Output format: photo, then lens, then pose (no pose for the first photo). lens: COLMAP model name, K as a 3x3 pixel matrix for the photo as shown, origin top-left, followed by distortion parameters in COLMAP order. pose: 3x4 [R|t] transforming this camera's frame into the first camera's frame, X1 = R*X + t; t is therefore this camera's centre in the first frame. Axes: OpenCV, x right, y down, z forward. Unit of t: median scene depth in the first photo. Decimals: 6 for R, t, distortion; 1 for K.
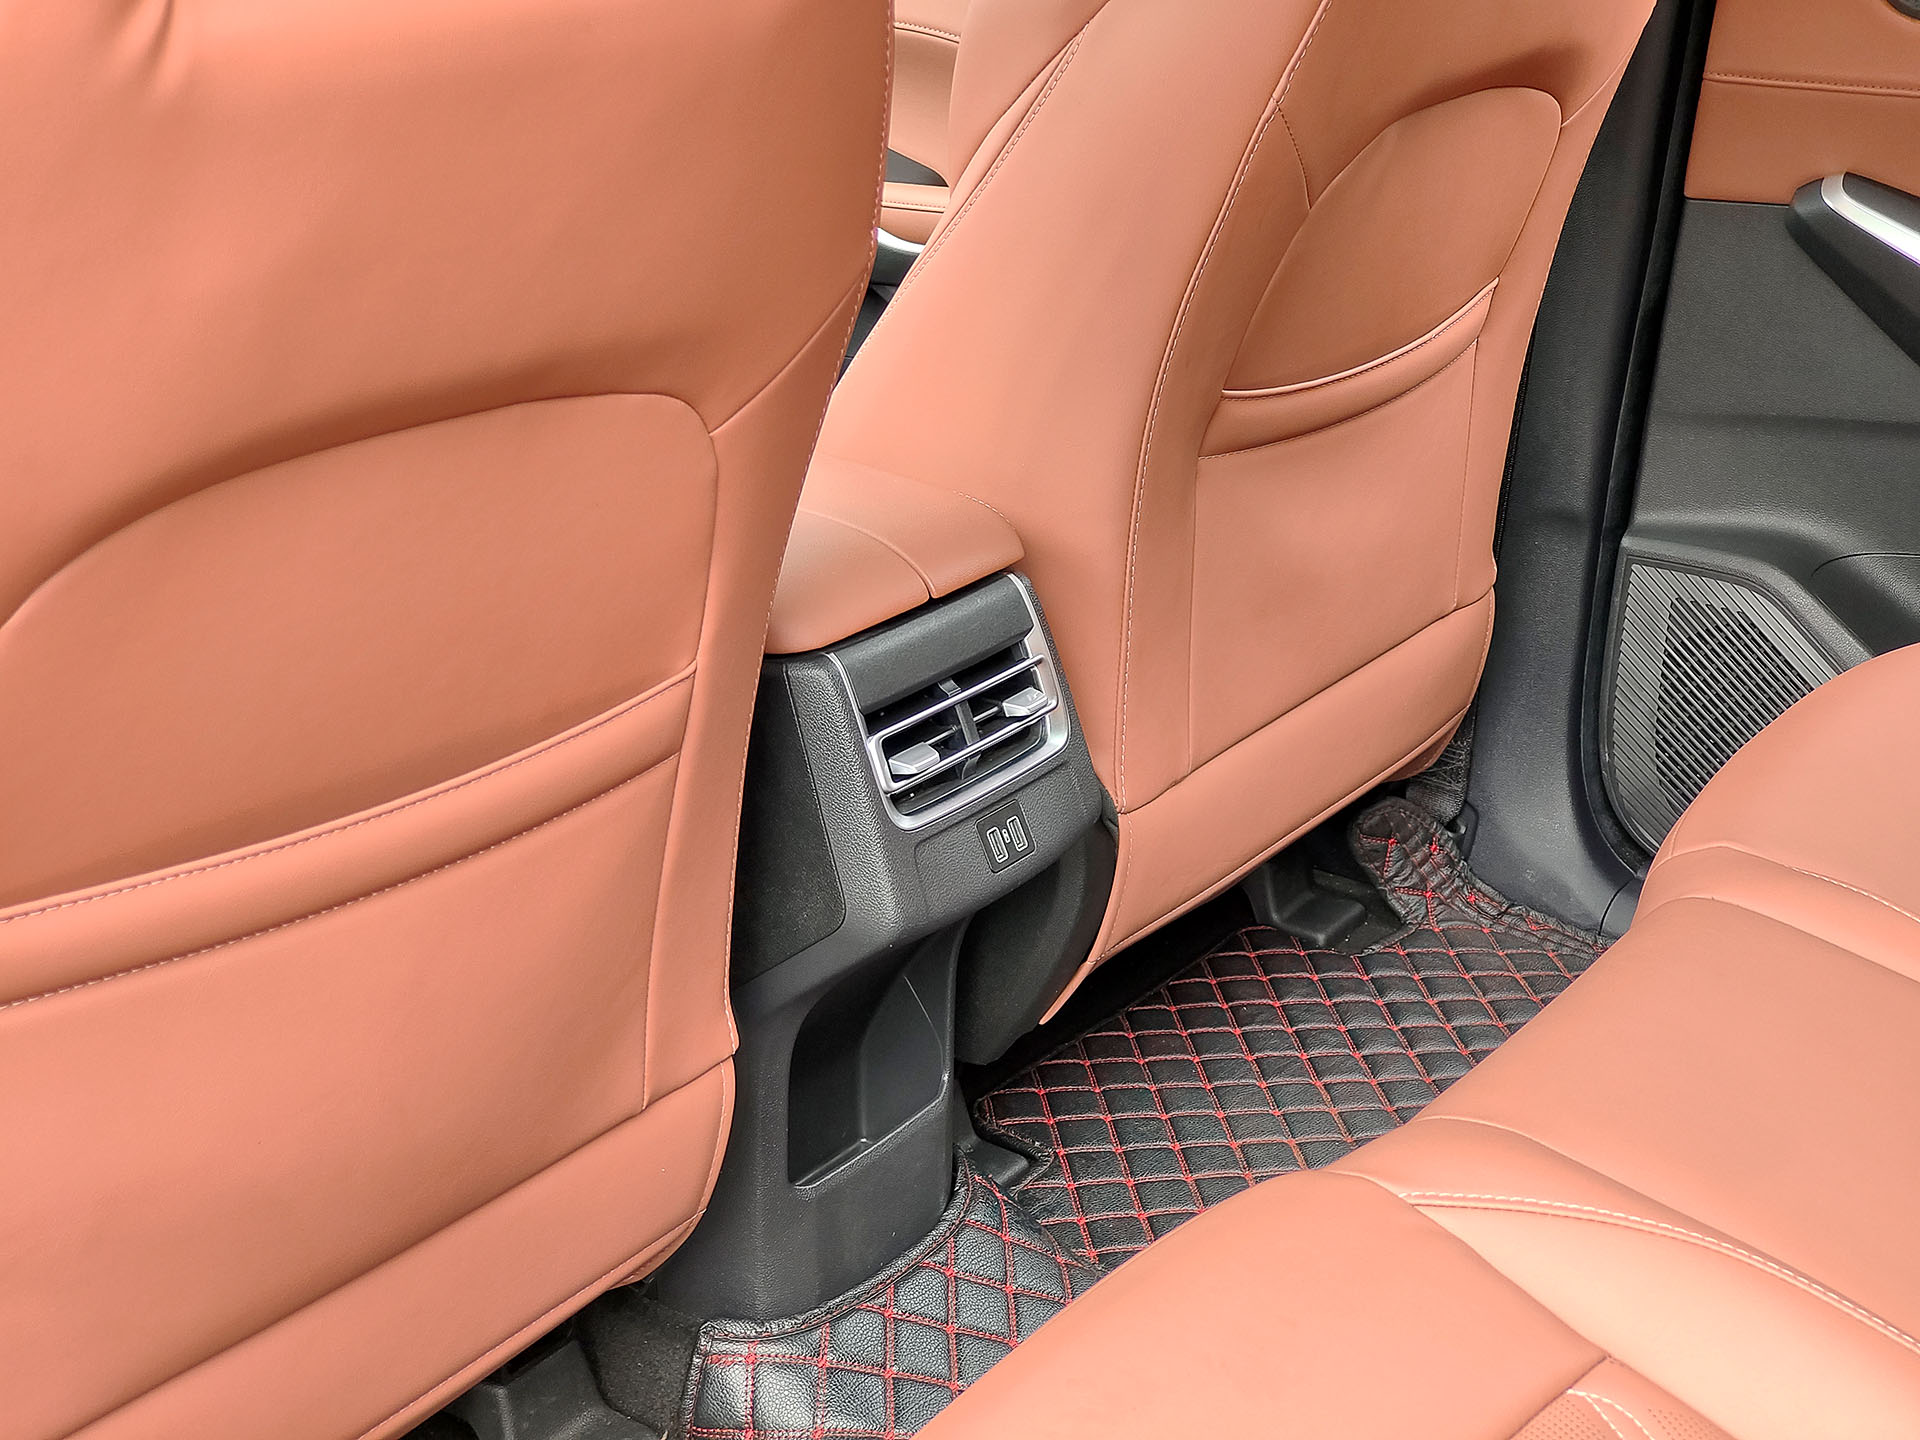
lens RADIAL K [[2676.4, 0, 960.0], [0, 2676.4, 720.0], [0, 0, 1]] dist [0.191282, -0.063373]
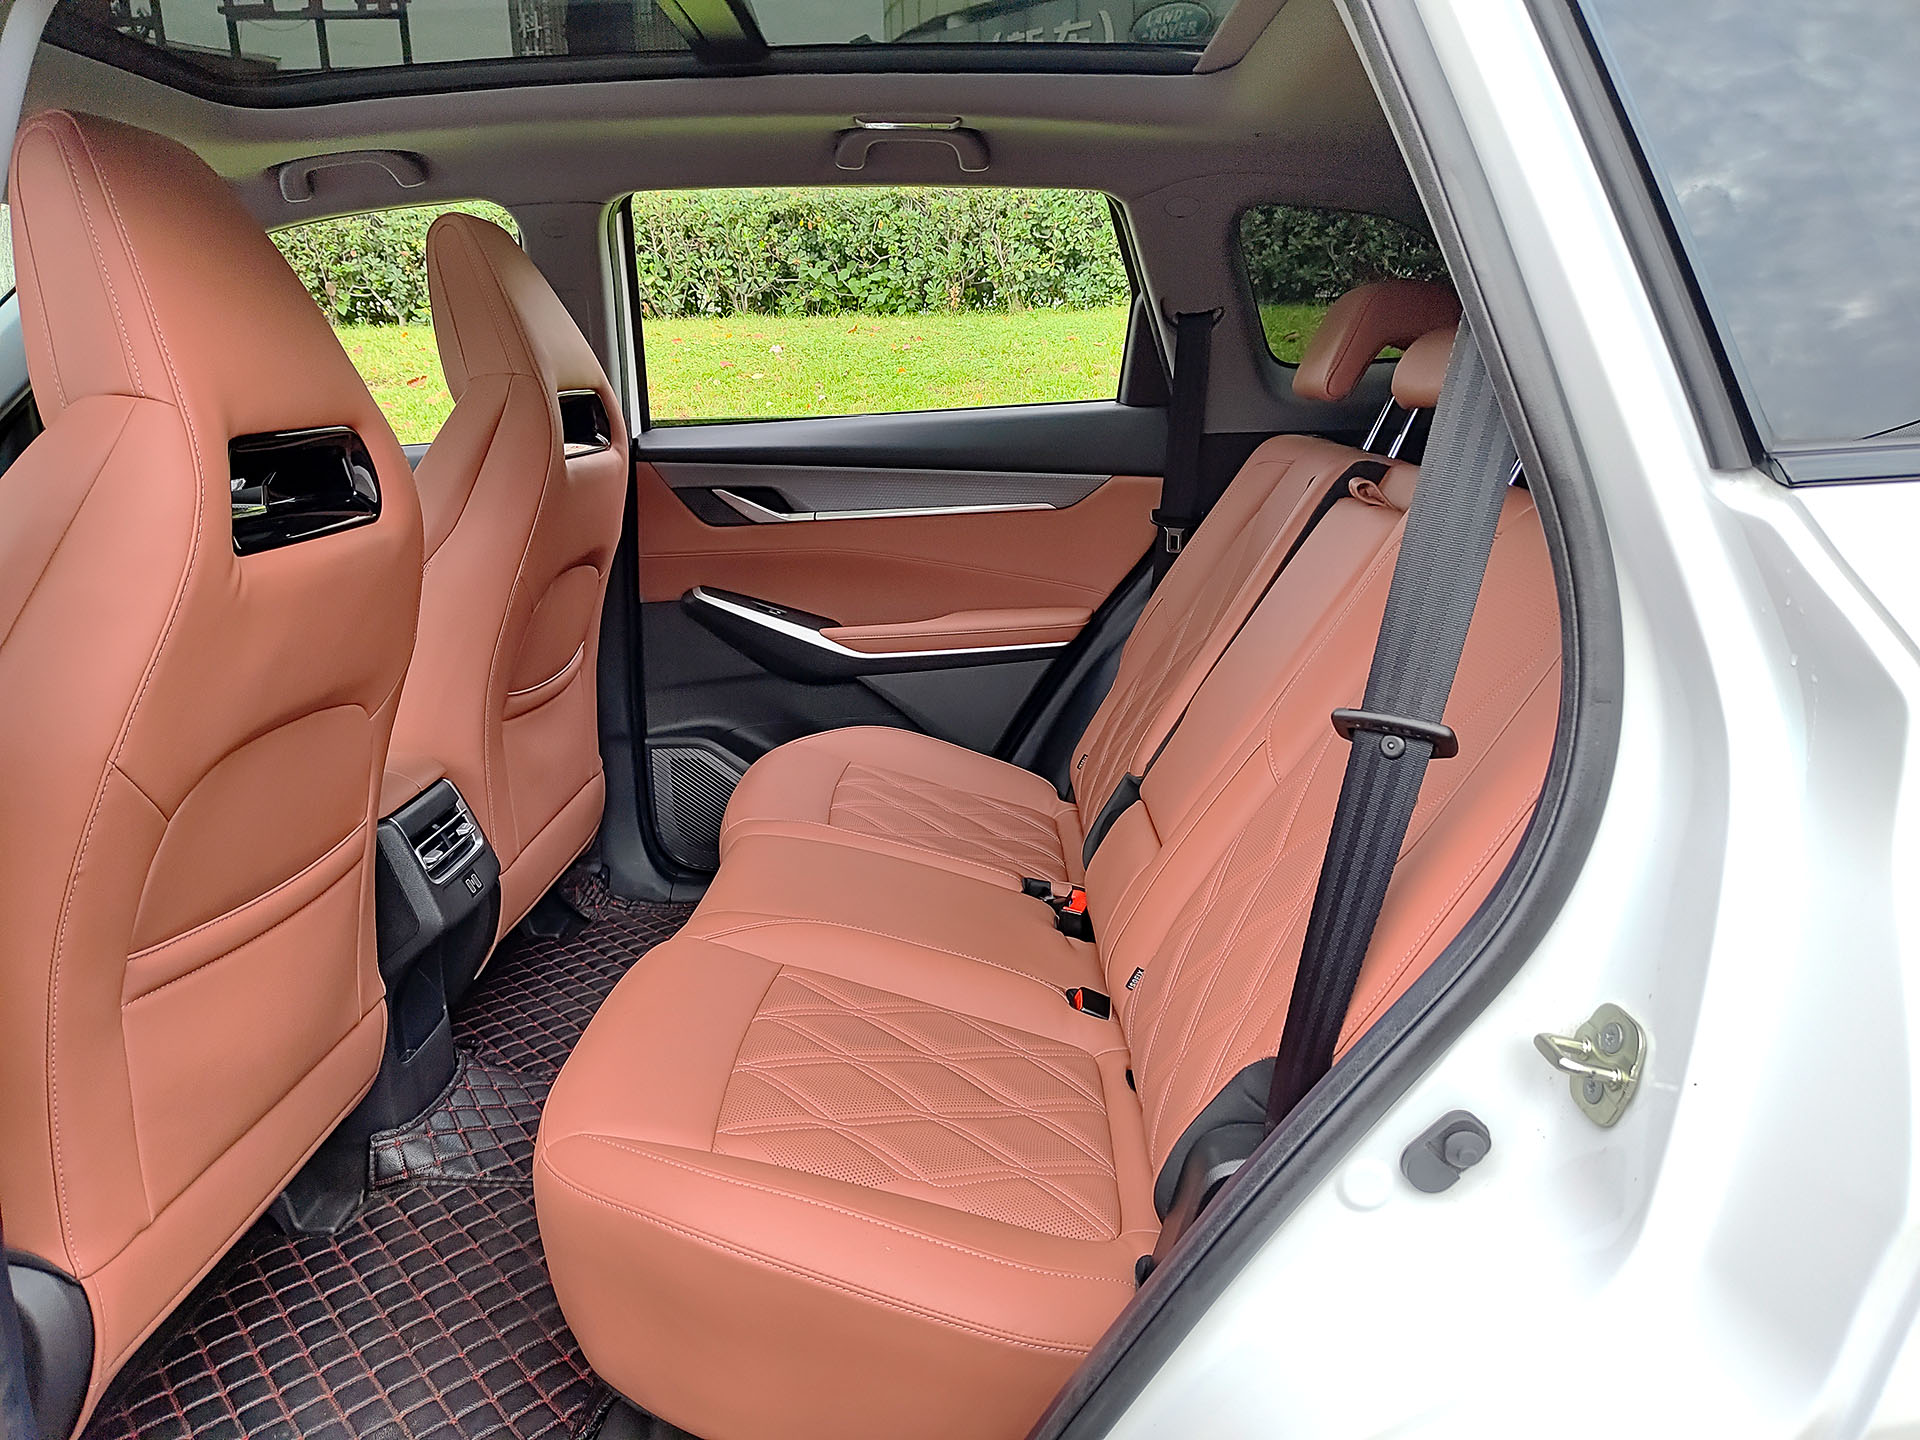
lens RADIAL K [[1380.4, 0, 960.0], [0, 1380.4, 720.0], [0, 0, 1]] dist [0.045446, -0.076001]
pose [[0.828426, -0.177598, 0.531197, -0.225348], [0.245138, 0.967706, -0.058766, 0.073009], [-0.503605, 0.178900, 0.845208, -0.257474]]
